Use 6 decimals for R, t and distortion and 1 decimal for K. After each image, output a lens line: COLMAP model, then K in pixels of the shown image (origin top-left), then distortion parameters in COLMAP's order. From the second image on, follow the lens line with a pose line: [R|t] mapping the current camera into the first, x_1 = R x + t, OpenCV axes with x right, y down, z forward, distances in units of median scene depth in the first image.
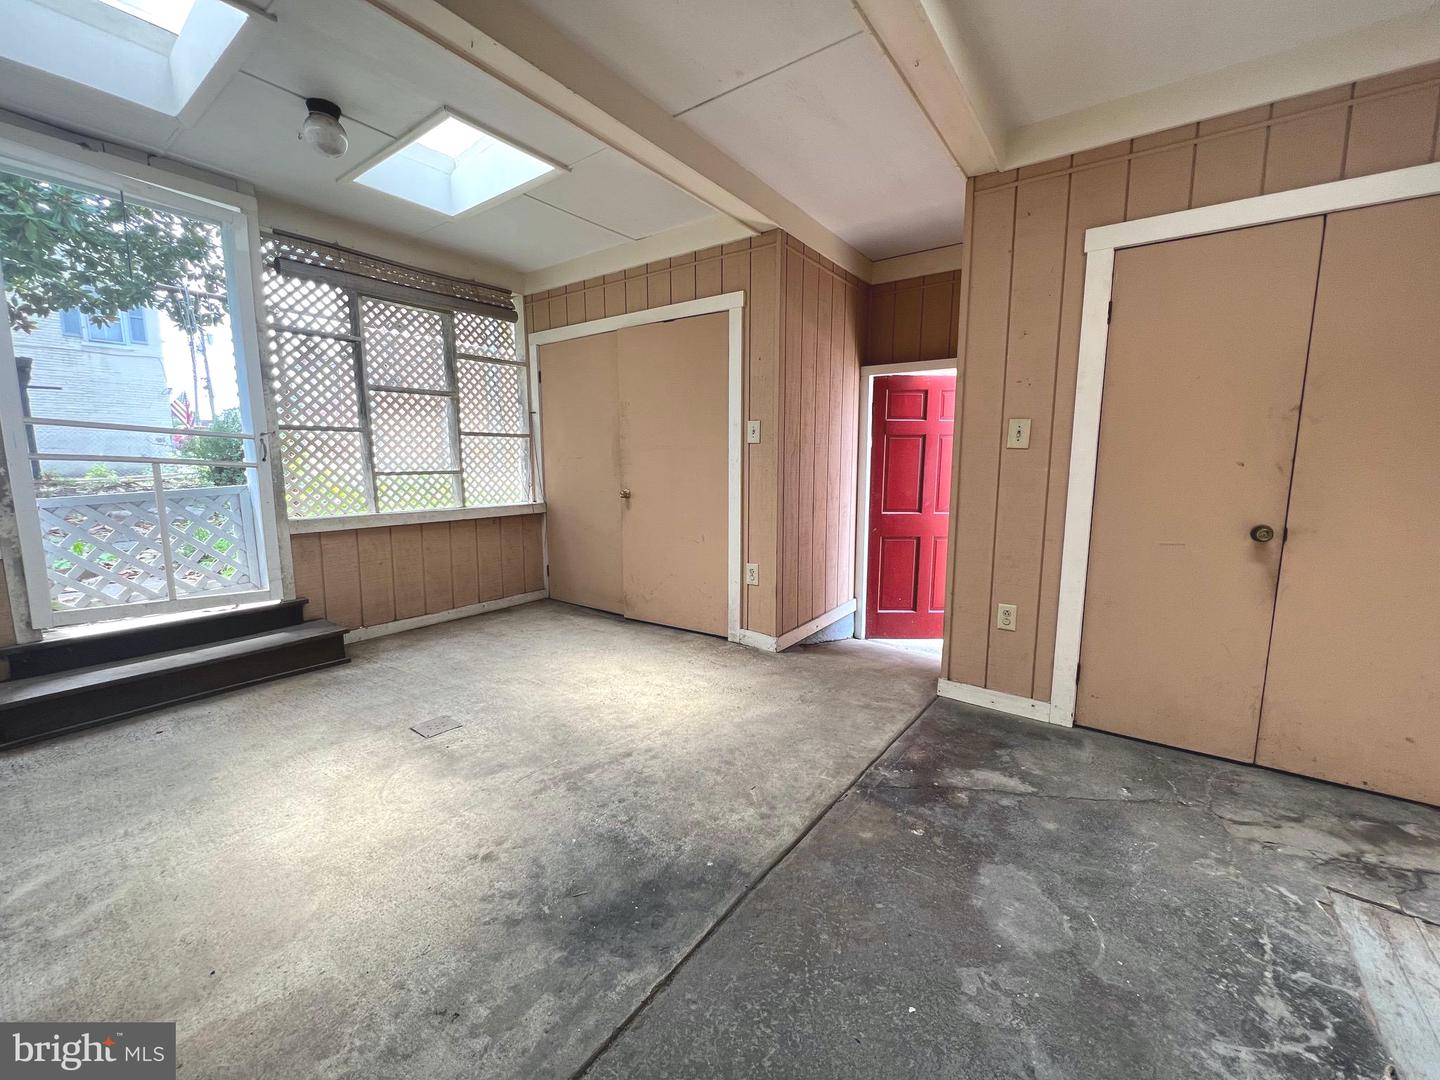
lens RADIAL K [[572.3, 0, 720.3], [0, 572.3, 534.8], [0, 0, 1]] dist [0.000652, 0.000441]
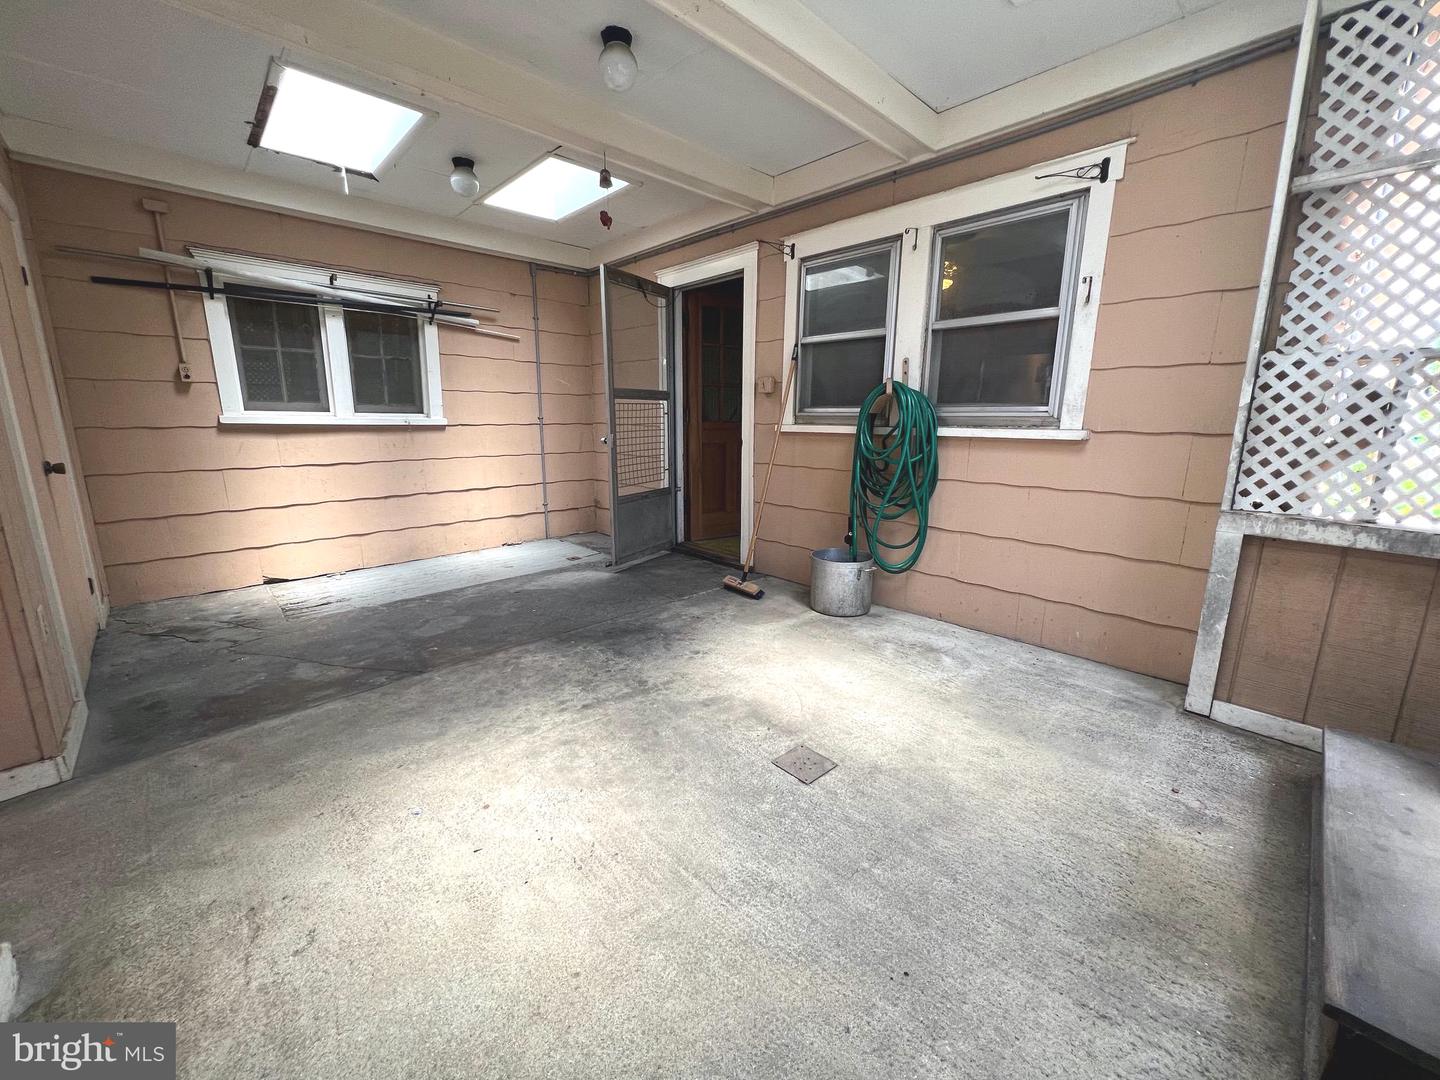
lens RADIAL K [[572.3, 0, 721.1], [0, 572.3, 534.7], [0, 0, 1]] dist [0.000652, 0.000441]
pose [[-0.983770, -0.046731, 0.173244, -0.588400], [0.013604, 0.943289, 0.331694, -0.243754], [-0.178920, 0.328667, -0.927343, 1.899271]]
